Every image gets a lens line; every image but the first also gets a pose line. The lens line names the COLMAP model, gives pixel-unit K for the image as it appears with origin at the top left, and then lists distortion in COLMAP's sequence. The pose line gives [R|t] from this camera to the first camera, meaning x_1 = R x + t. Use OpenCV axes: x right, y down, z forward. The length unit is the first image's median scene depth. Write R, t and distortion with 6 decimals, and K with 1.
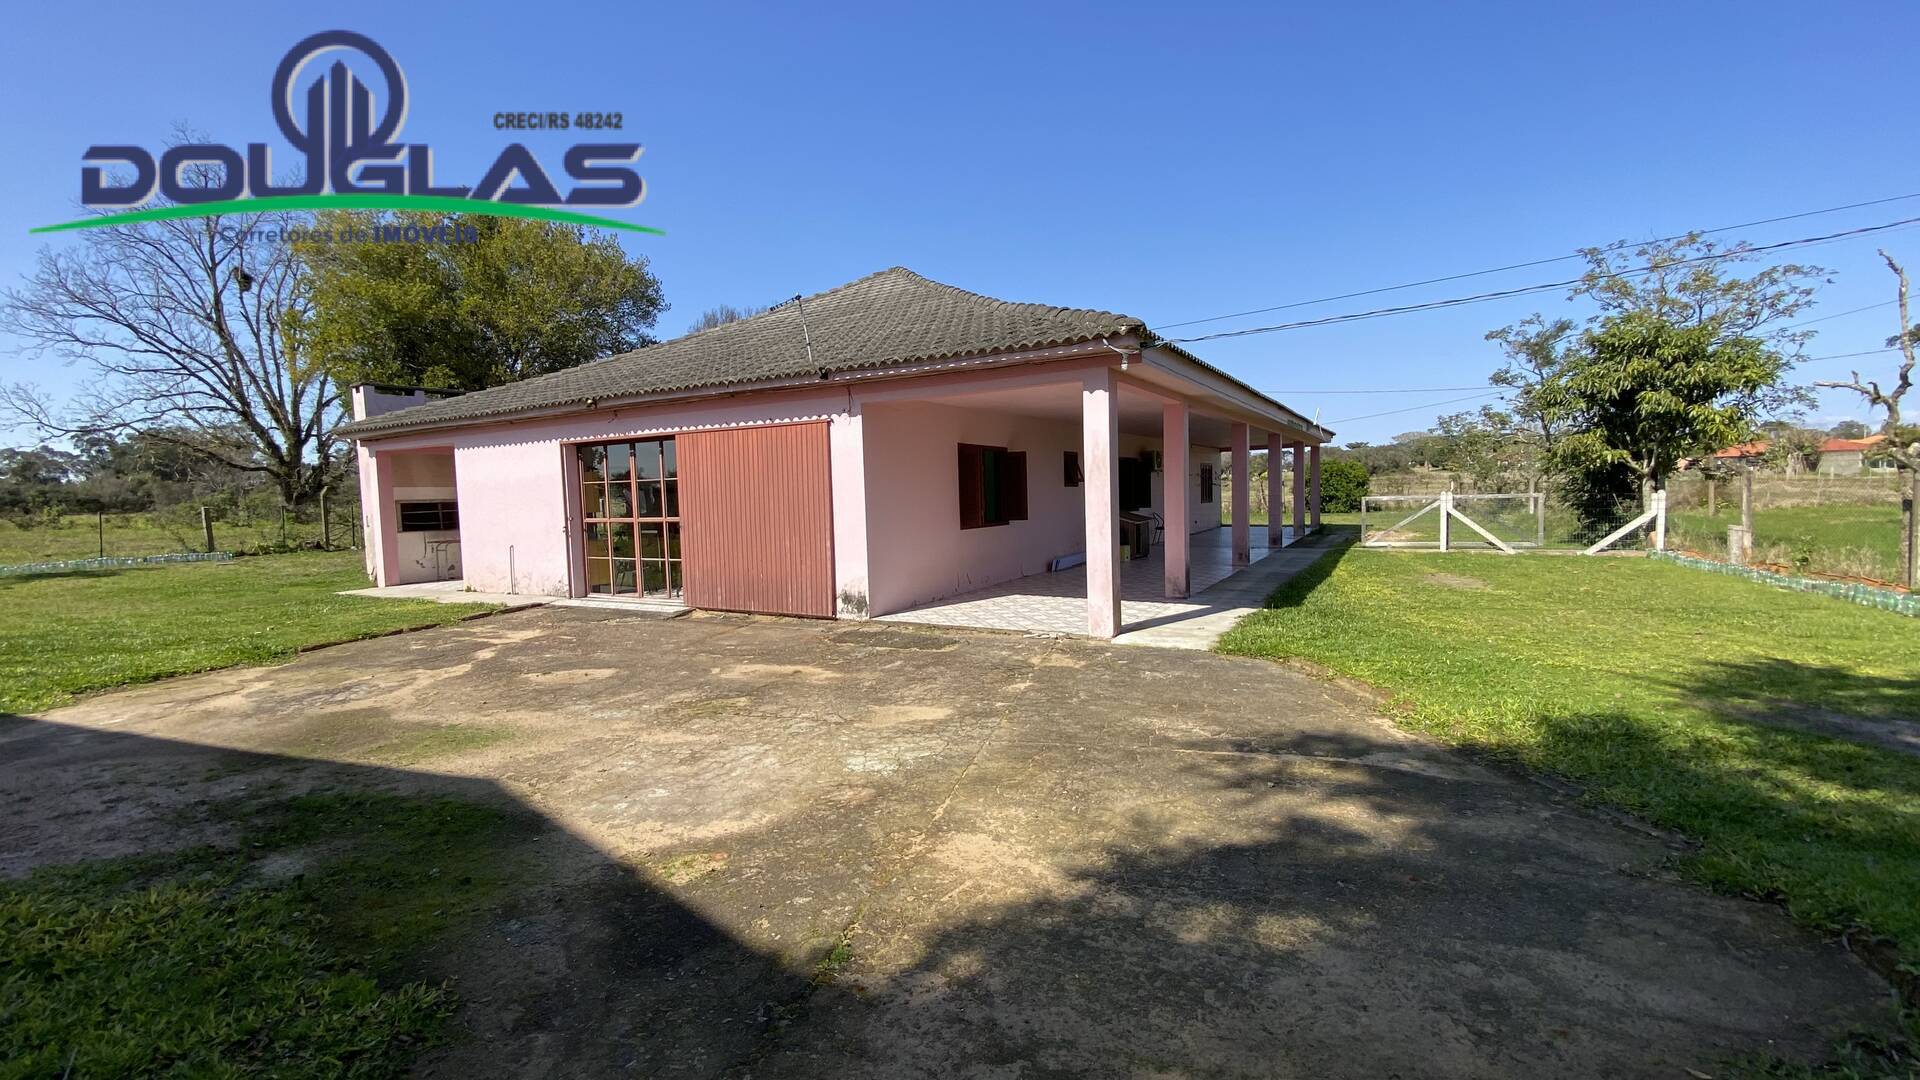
lens RADIAL K [[792.0, 0, 961.5], [0, 792.0, 533.7], [0, 0, 1]] dist [0.019007, -0.019475]
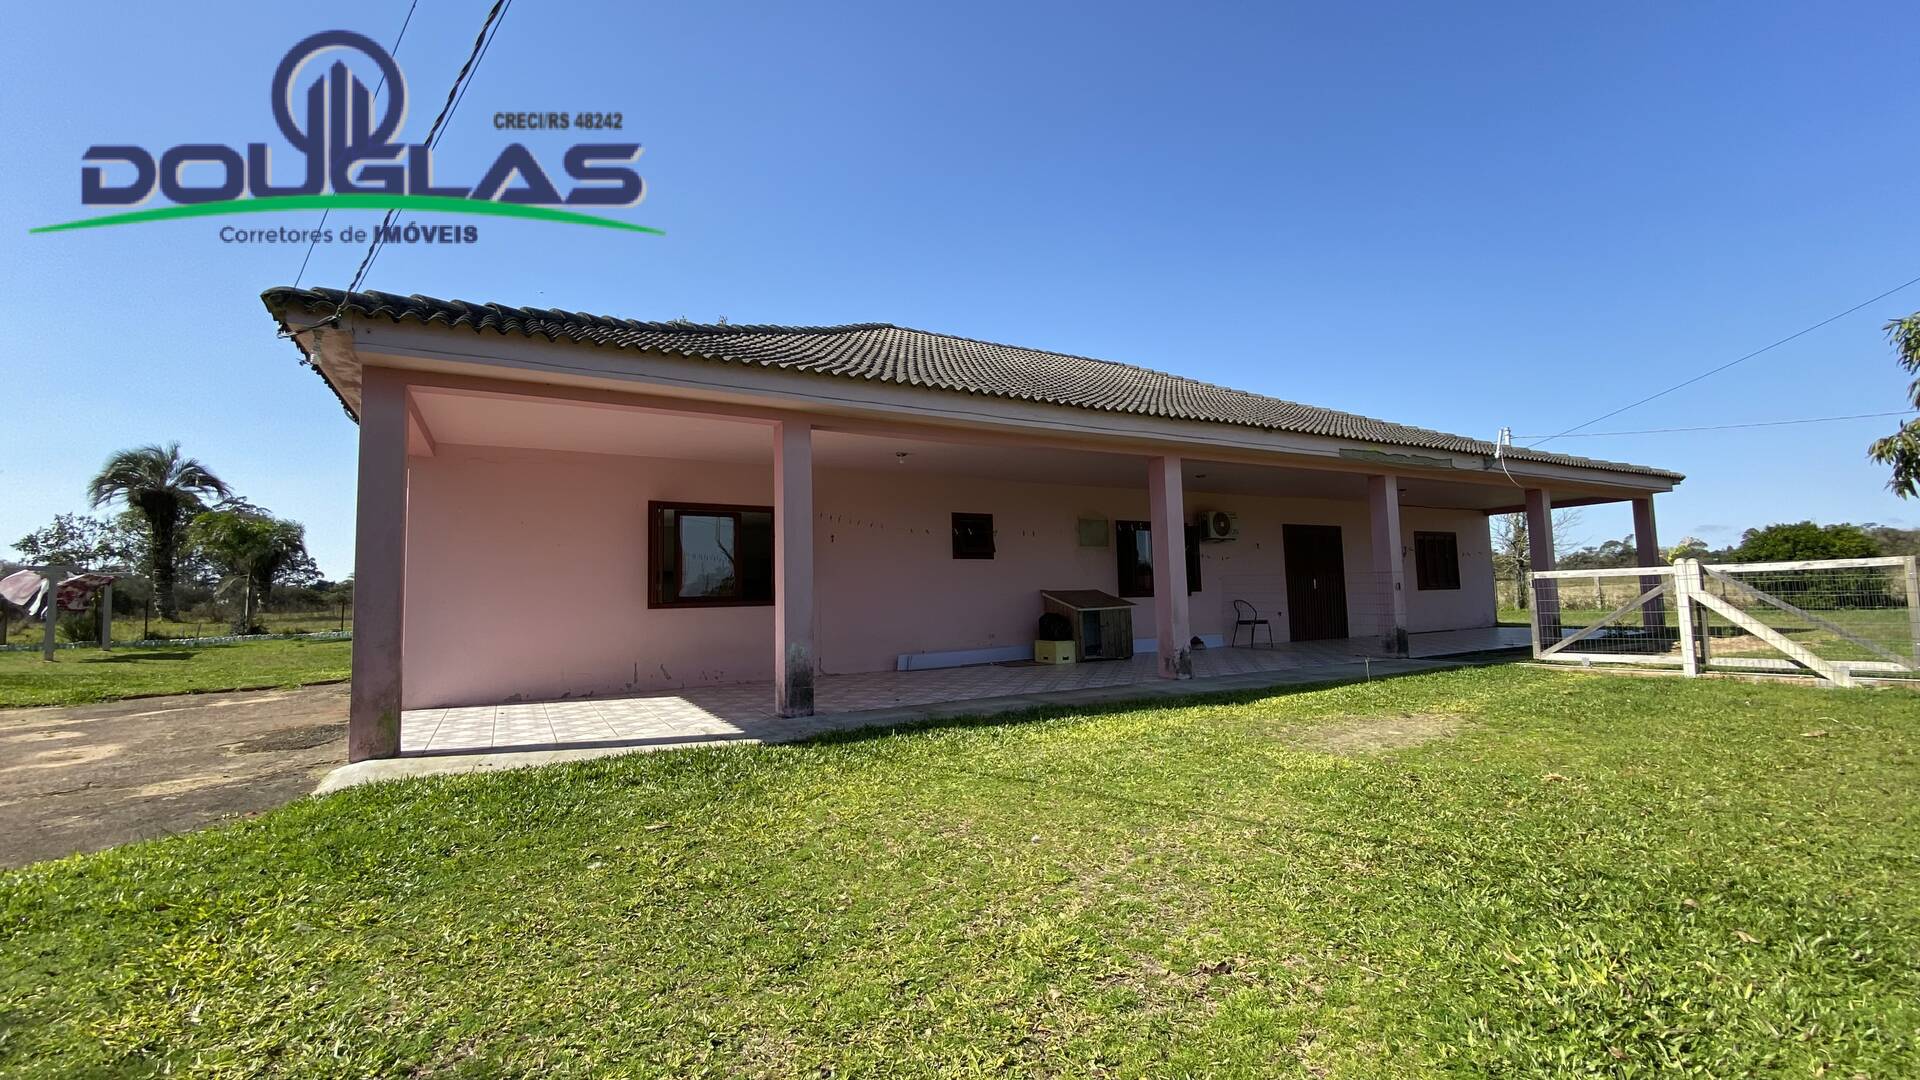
lens RADIAL K [[792.0, 0, 965.0], [0, 792.0, 528.0], [0, 0, 1]] dist [0.019007, -0.019475]
pose [[0.861651, -0.039646, -0.505951, 0.613527], [-0.026184, 0.992143, -0.122337, 0.003611], [0.506826, 0.118660, 0.853843, 0.420857]]
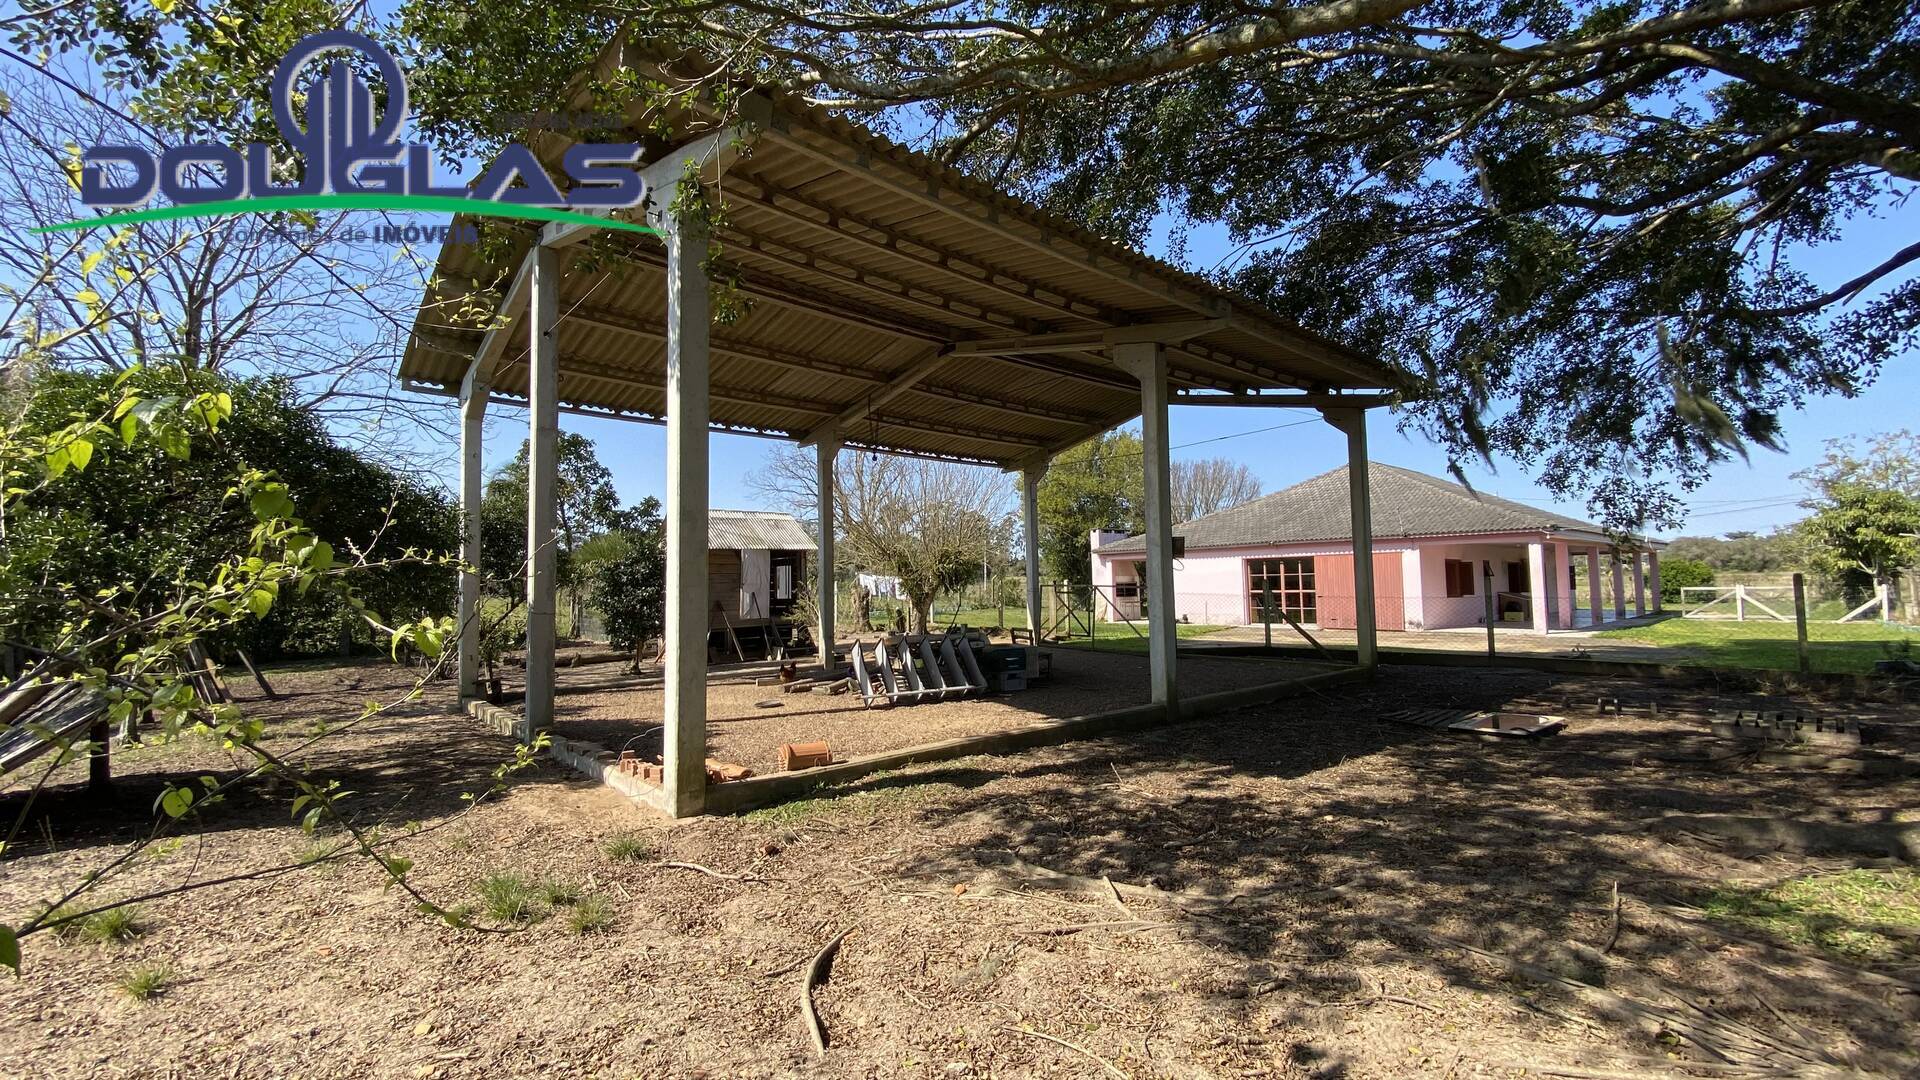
lens RADIAL K [[792.0, 0, 950.7], [0, 792.0, 533.4], [0, 0, 1]] dist [0.019007, -0.019475]
pose [[0.946734, -0.008185, -0.321914, -0.539174], [-0.028674, 0.993563, -0.109593, 0.089831], [0.320739, 0.112986, 0.940405, -1.425116]]
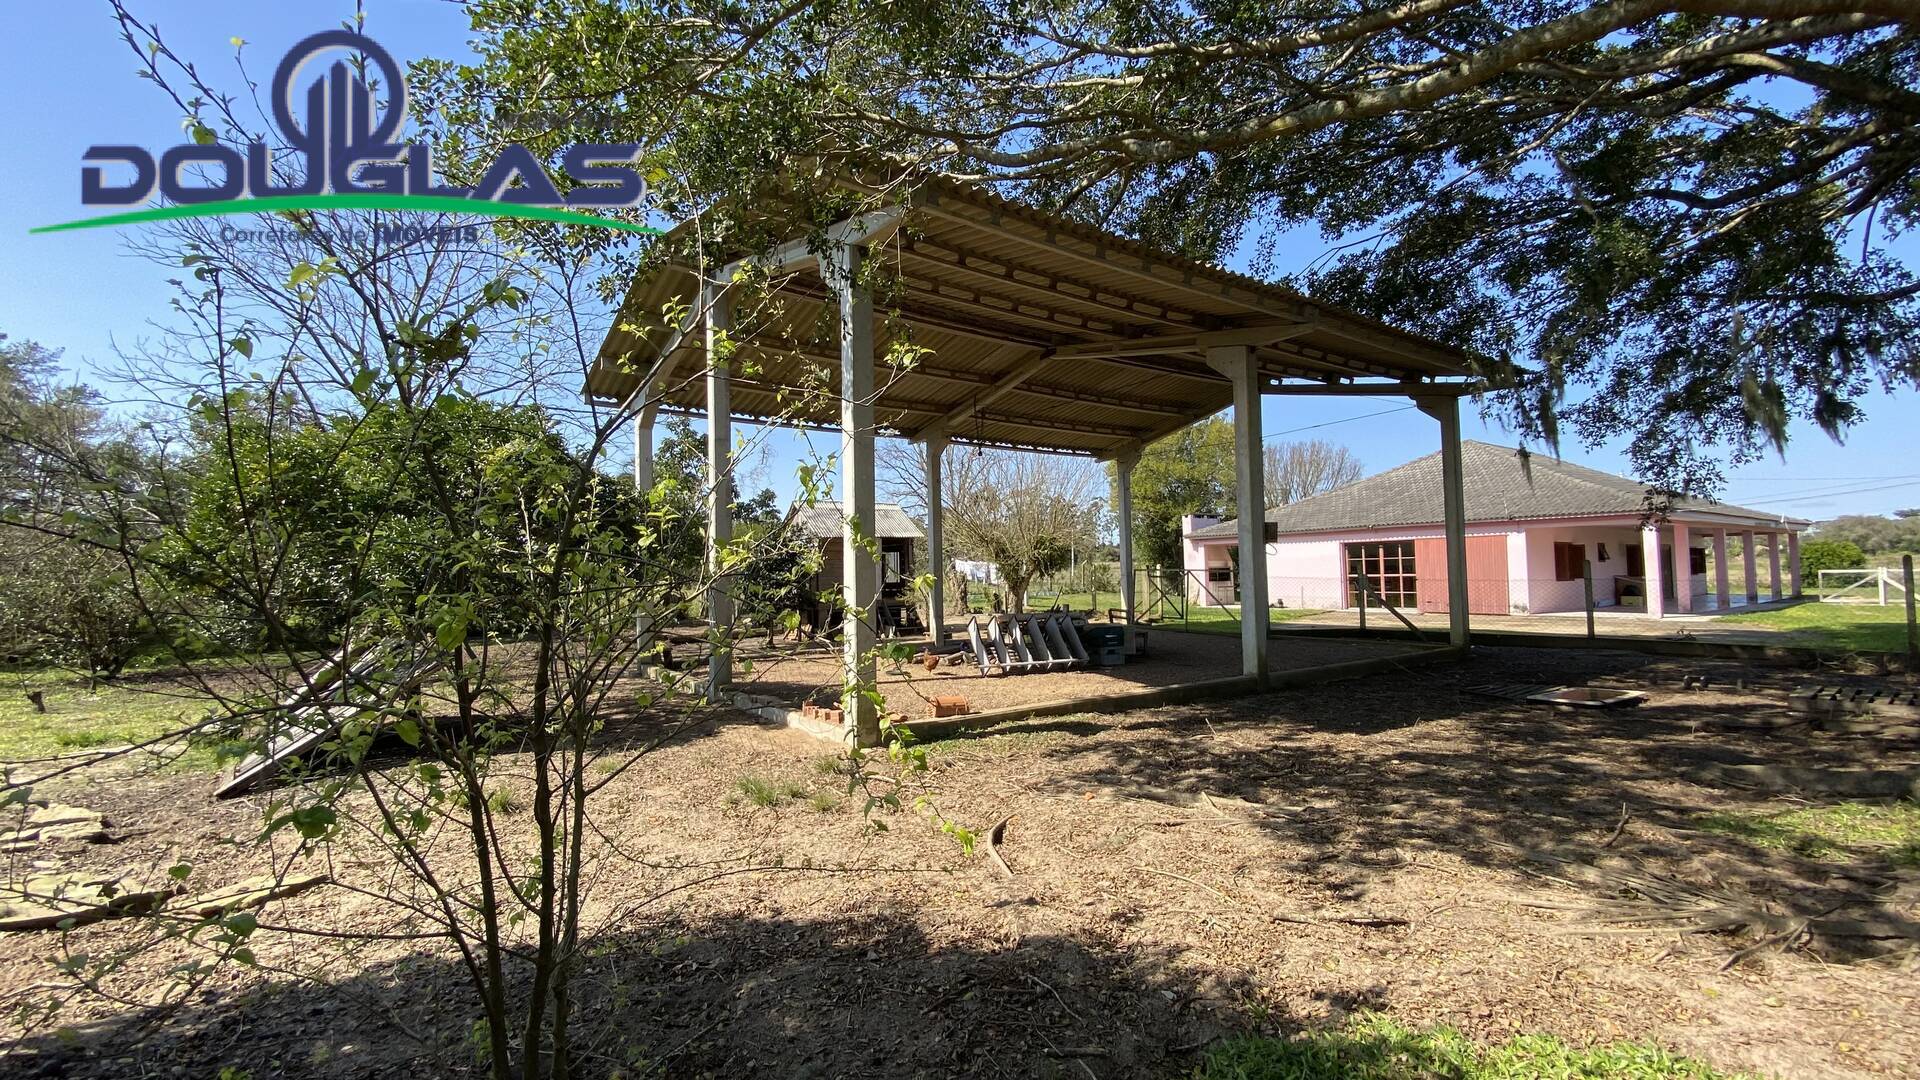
lens RADIAL K [[792.0, 0, 953.3], [0, 792.0, 538.5], [0, 0, 1]] dist [0.019007, -0.019475]
pose [[0.907804, -0.006587, -0.419343, -0.529523], [-0.030886, 0.996112, -0.082510, 0.096482], [0.418256, 0.087855, 0.904070, -1.512556]]
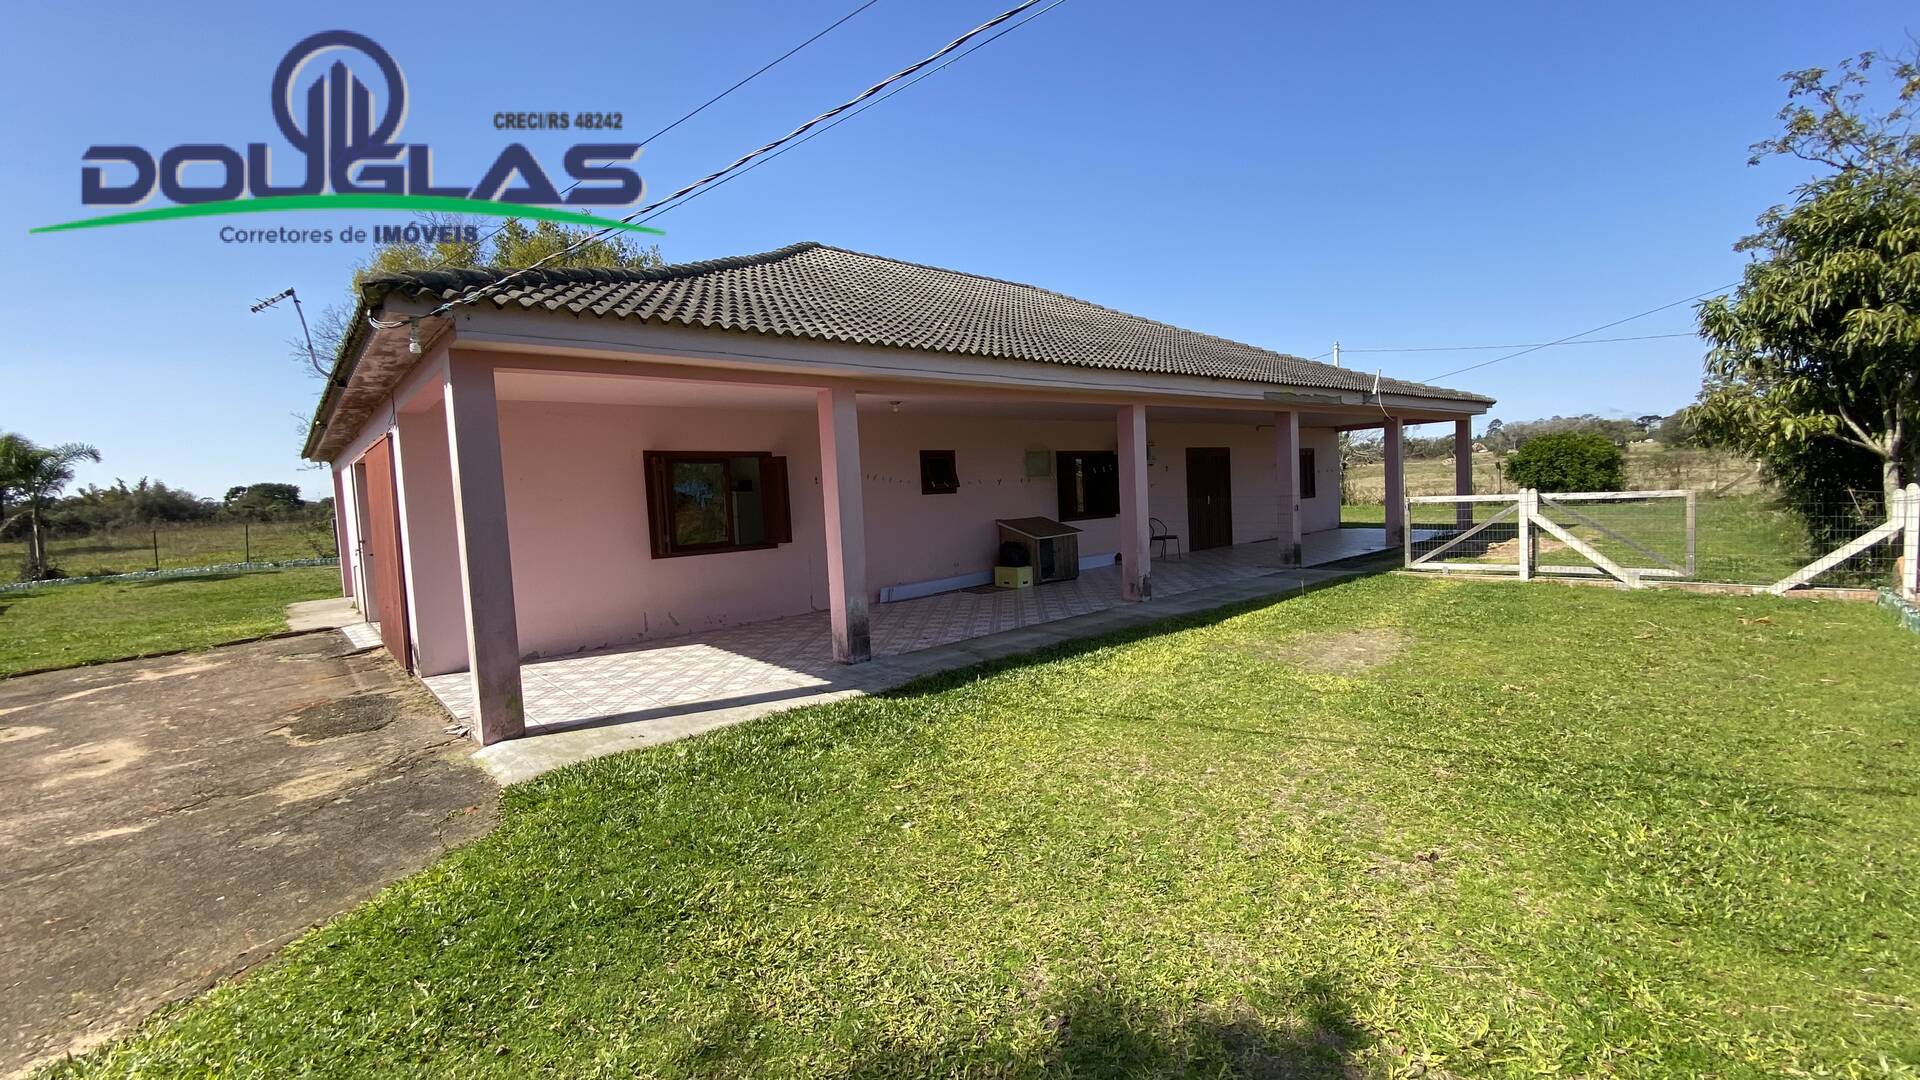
lens RADIAL K [[792.0, 0, 964.1], [0, 792.0, 535.8], [0, 0, 1]] dist [0.019007, -0.019475]
pose [[0.944485, 0.000656, -0.328553, 0.507722], [0.005281, 0.999839, 0.017175, -0.036849], [0.328511, -0.017956, 0.944329, 0.306640]]
